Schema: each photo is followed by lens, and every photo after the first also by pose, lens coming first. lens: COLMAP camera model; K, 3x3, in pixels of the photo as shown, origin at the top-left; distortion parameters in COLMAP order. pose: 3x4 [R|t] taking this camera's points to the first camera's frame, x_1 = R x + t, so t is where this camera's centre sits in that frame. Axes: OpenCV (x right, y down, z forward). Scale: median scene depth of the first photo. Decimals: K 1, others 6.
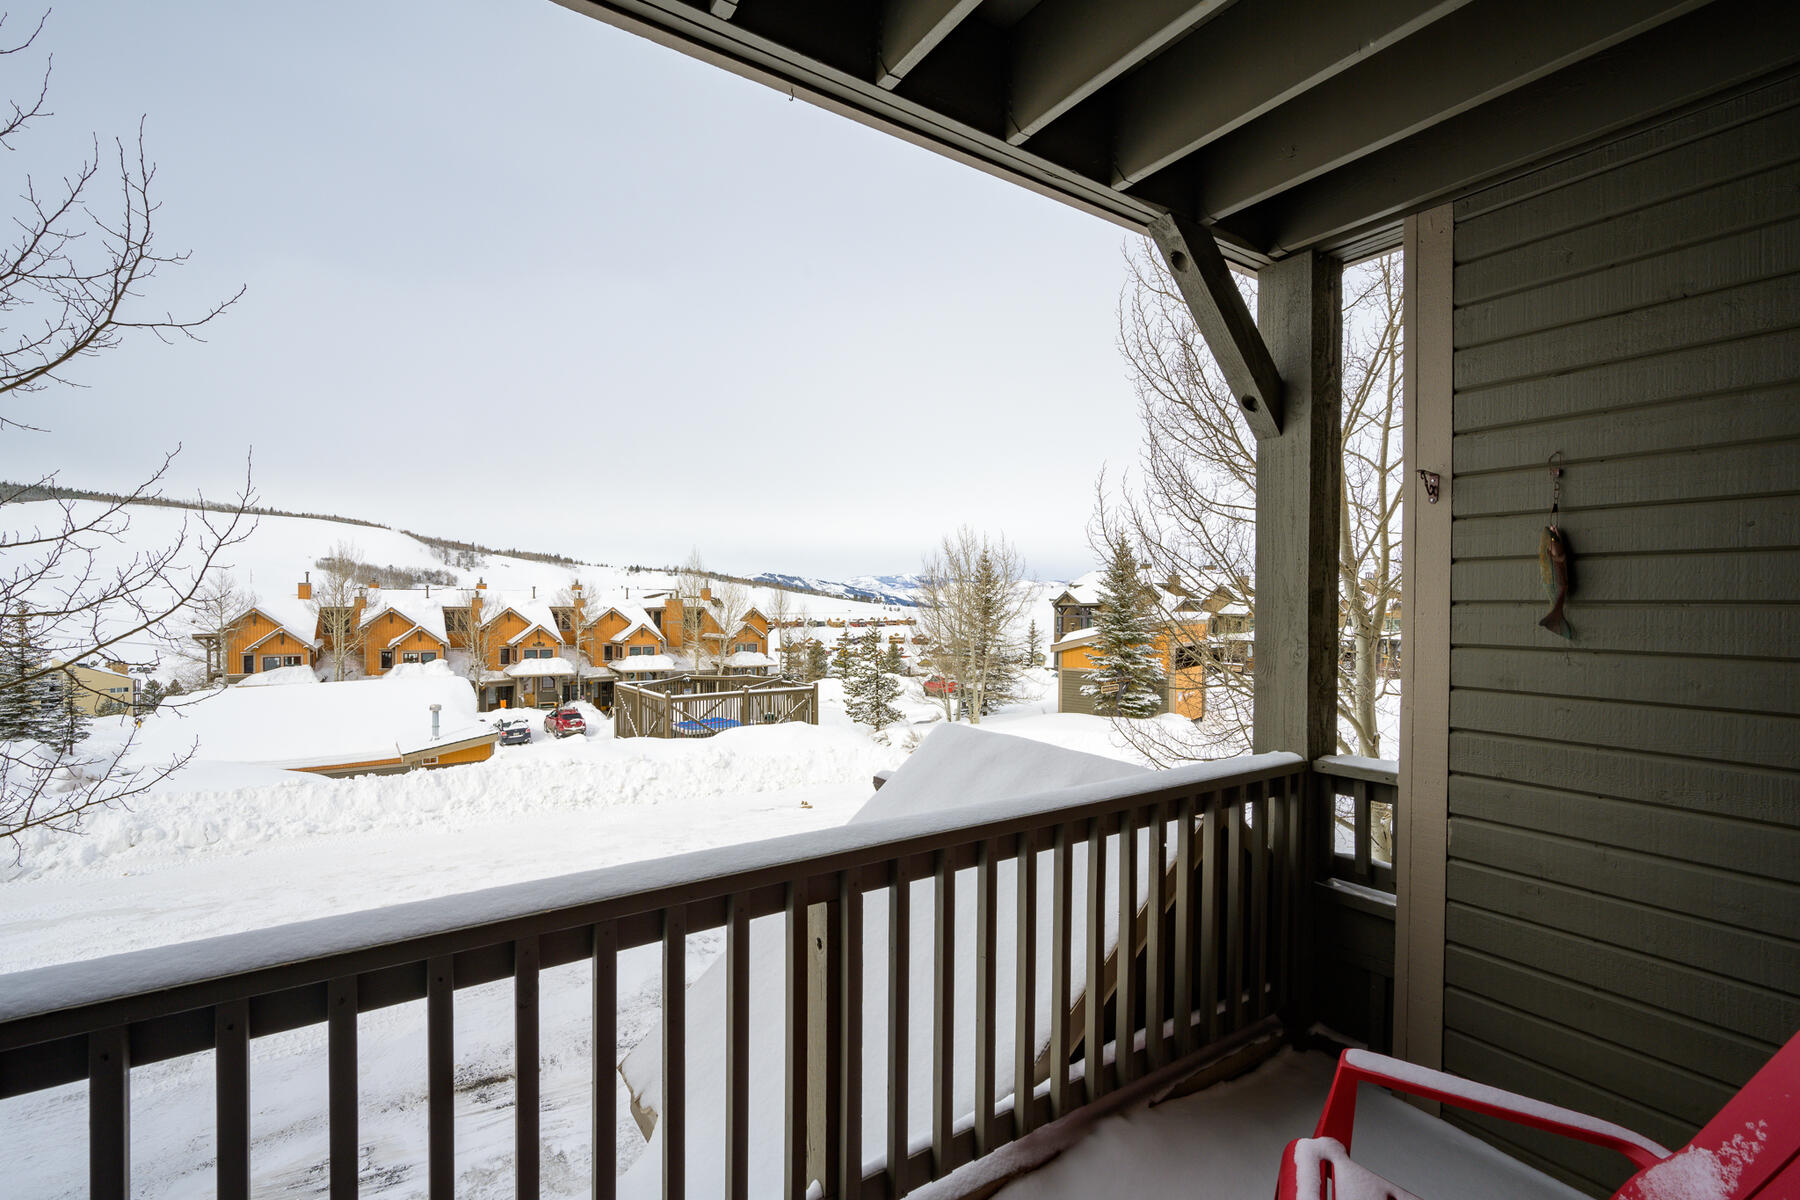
lens RADIAL K [[770.8, 0, 900.0], [0, 770.8, 600.0], [0, 0, 1]] dist [-0.003823, -0.000228]
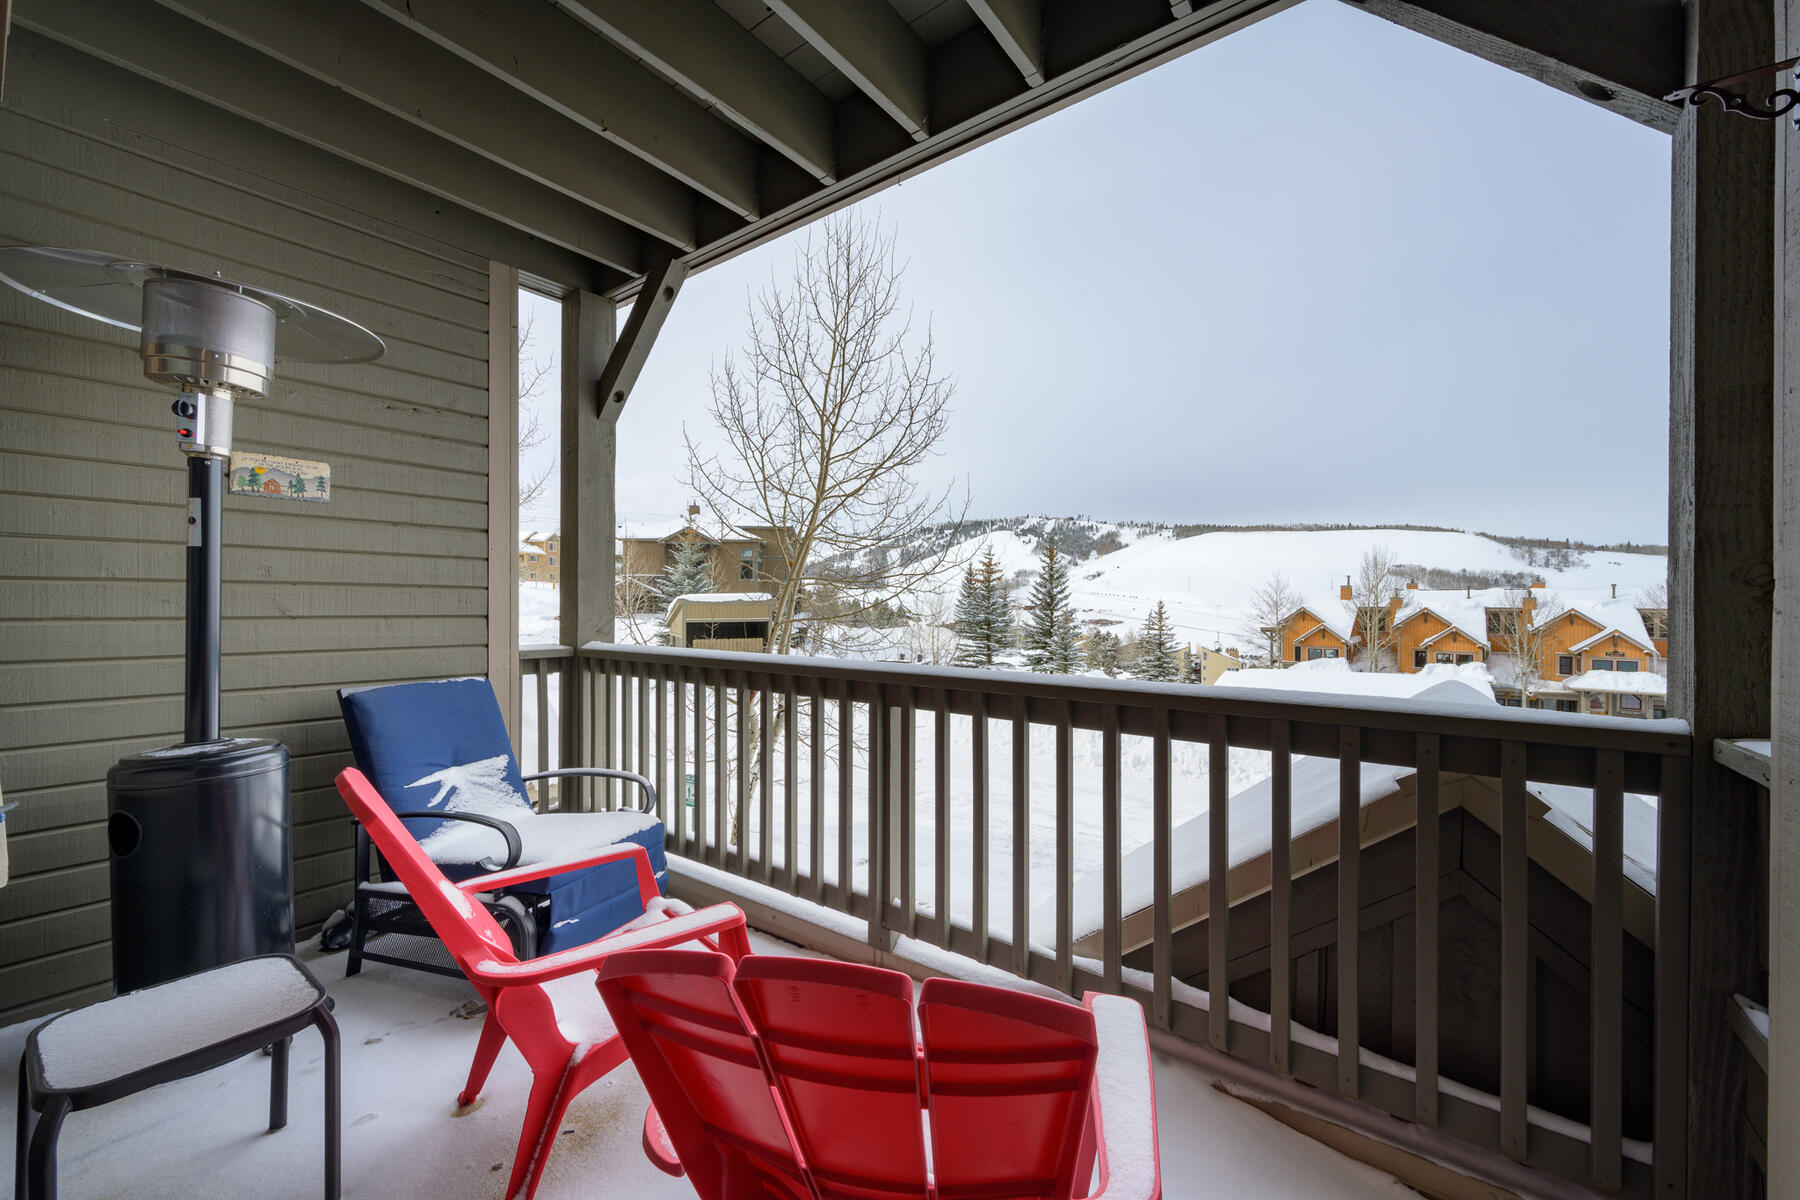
lens RADIAL K [[770.8, 0, 900.0], [0, 770.8, 600.0], [0, 0, 1]] dist [-0.003823, -0.000228]
pose [[0.298604, -0.015283, -0.954255, 0.090526], [0.000580, 0.999874, -0.015832, 0.014675], [0.954377, 0.004174, 0.298575, 0.040125]]
